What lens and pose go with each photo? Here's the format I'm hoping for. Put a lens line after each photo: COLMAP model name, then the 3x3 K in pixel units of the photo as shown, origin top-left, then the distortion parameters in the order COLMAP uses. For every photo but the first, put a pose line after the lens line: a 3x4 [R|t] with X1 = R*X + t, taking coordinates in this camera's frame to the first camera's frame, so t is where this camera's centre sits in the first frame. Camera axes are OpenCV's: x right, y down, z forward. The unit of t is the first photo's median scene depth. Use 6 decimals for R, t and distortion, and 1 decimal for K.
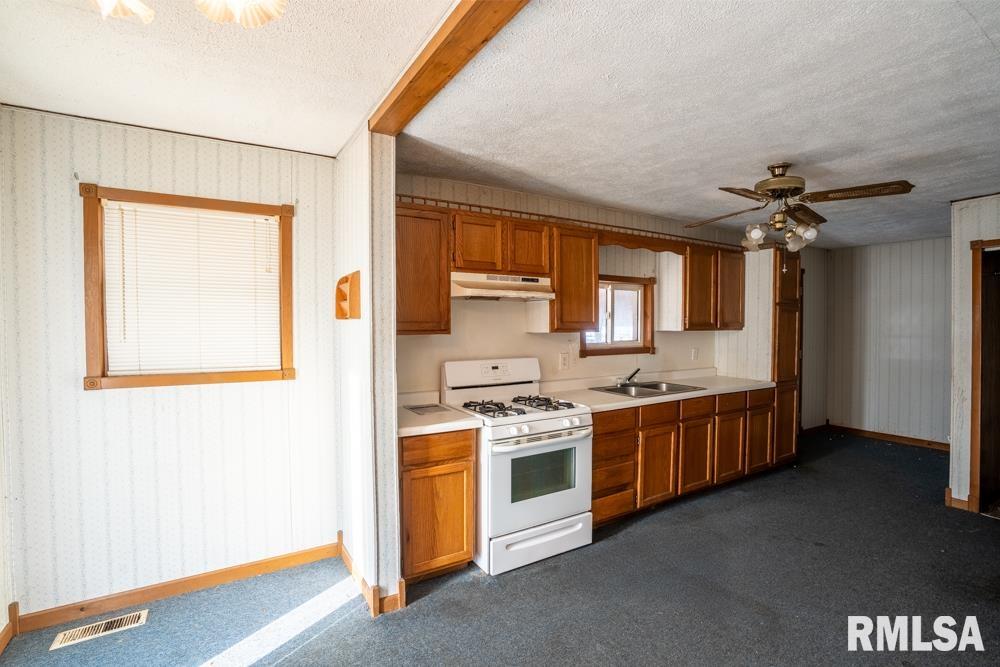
lens RADIAL K [[465.1, 0, 501.2], [0, 465.1, 331.4], [0, 0, 1]] dist [-0.062878, 0.024161]
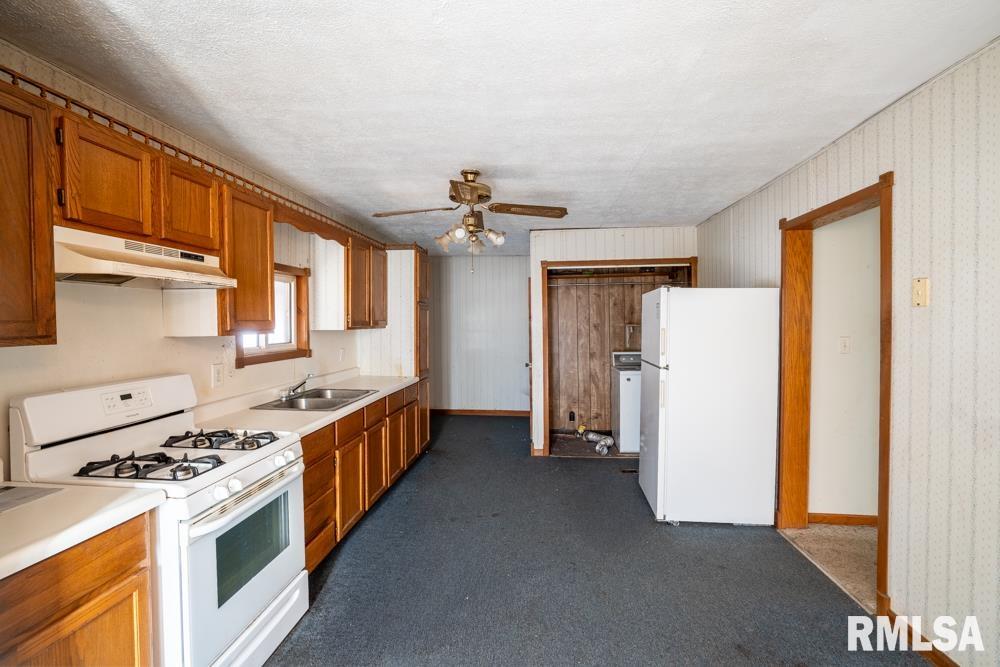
lens RADIAL K [[465.1, 0, 501.2], [0, 465.1, 331.4], [0, 0, 1]] dist [-0.062878, 0.024161]
pose [[0.597447, -0.020890, 0.801636, -0.190352], [0.017746, 0.999760, 0.012827, -0.005561], [-0.801712, 0.006562, 0.597675, 0.264468]]
